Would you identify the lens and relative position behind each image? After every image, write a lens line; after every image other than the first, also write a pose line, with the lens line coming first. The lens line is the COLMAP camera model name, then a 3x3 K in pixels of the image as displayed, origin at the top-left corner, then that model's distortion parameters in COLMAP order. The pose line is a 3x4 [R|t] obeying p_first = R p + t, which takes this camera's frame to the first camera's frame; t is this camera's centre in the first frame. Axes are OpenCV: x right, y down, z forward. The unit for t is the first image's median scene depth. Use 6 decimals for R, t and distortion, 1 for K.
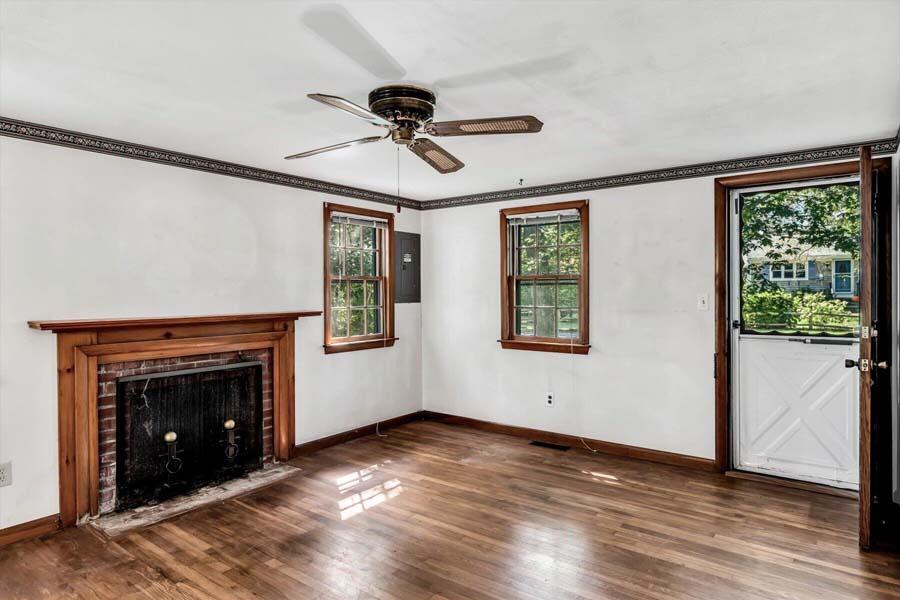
lens RADIAL K [[536.6, 0, 450.0], [0, 536.6, 300.0], [0, 0, 1]] dist [0.019755, -0.001067]
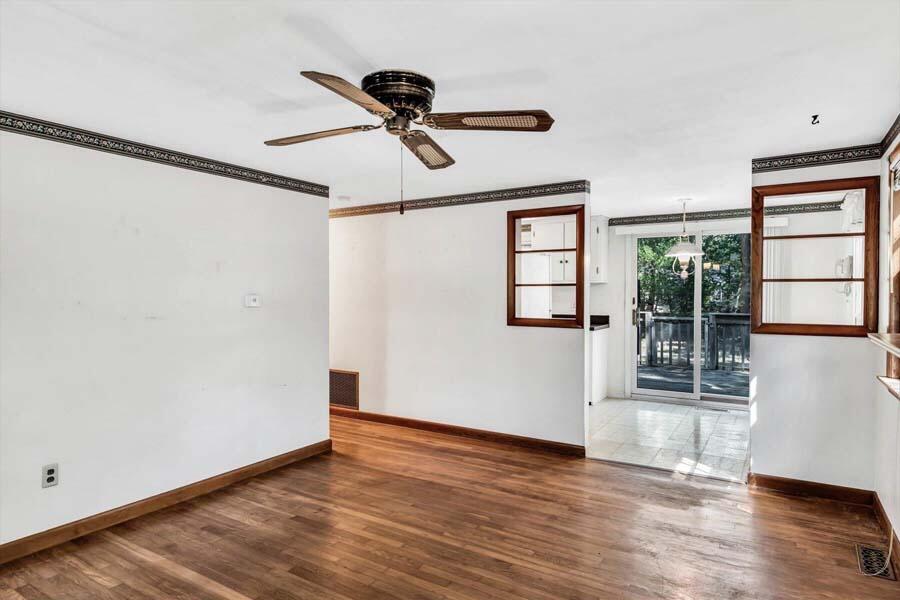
lens RADIAL K [[536.6, 0, 450.0], [0, 536.6, 300.0], [0, 0, 1]] dist [0.019755, -0.001067]
pose [[-0.995819, 0.007029, -0.091083, -0.062116], [0.003746, 0.999339, 0.036160, -0.027720], [0.091277, 0.035668, -0.995187, 1.323673]]
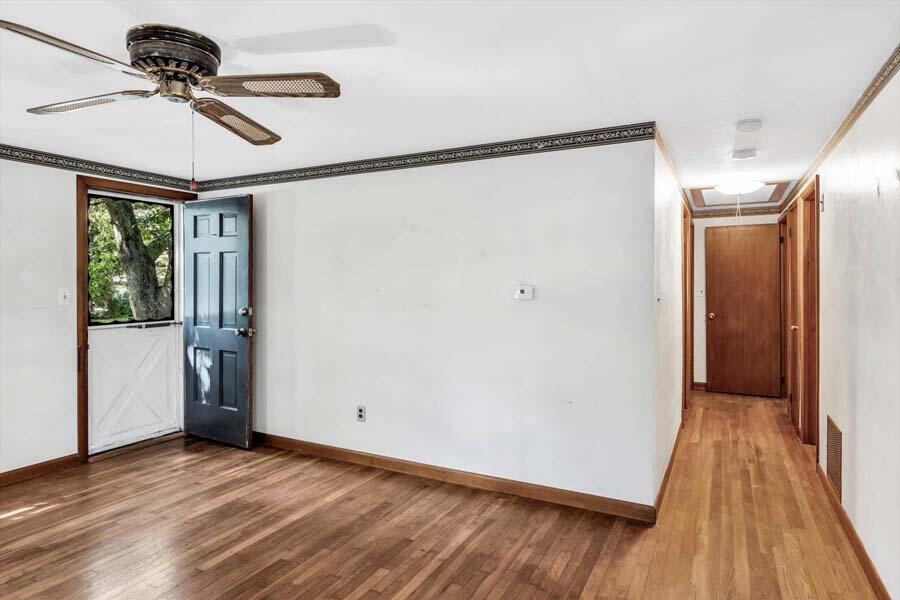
lens RADIAL K [[527.4, 0, 451.3], [0, 527.4, 290.5], [0, 0, 1]] dist [0.000274, 0.000076]
pose [[-0.165337, -0.004860, 0.986225, -0.632346], [0.019304, 0.999780, 0.008163, -0.002028], [-0.986048, 0.020388, -0.165207, 0.497864]]
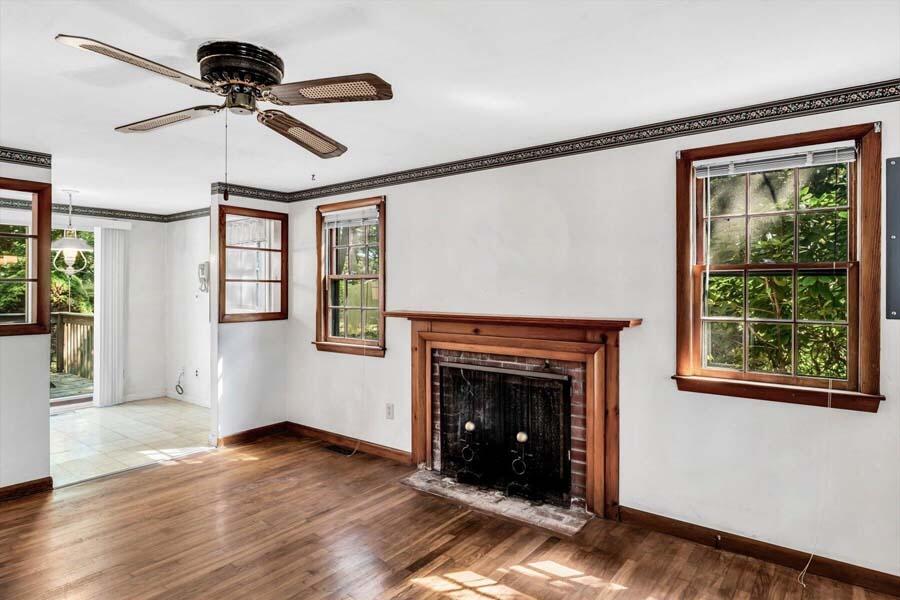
lens RADIAL K [[527.4, 0, 451.3], [0, 527.4, 290.5], [0, 0, 1]] dist [0.000274, 0.000076]
pose [[-0.007767, 0.005098, -0.999957, 0.492069], [-0.020420, 0.999778, 0.005256, -0.018588], [0.999761, 0.020460, -0.007661, 0.908596]]
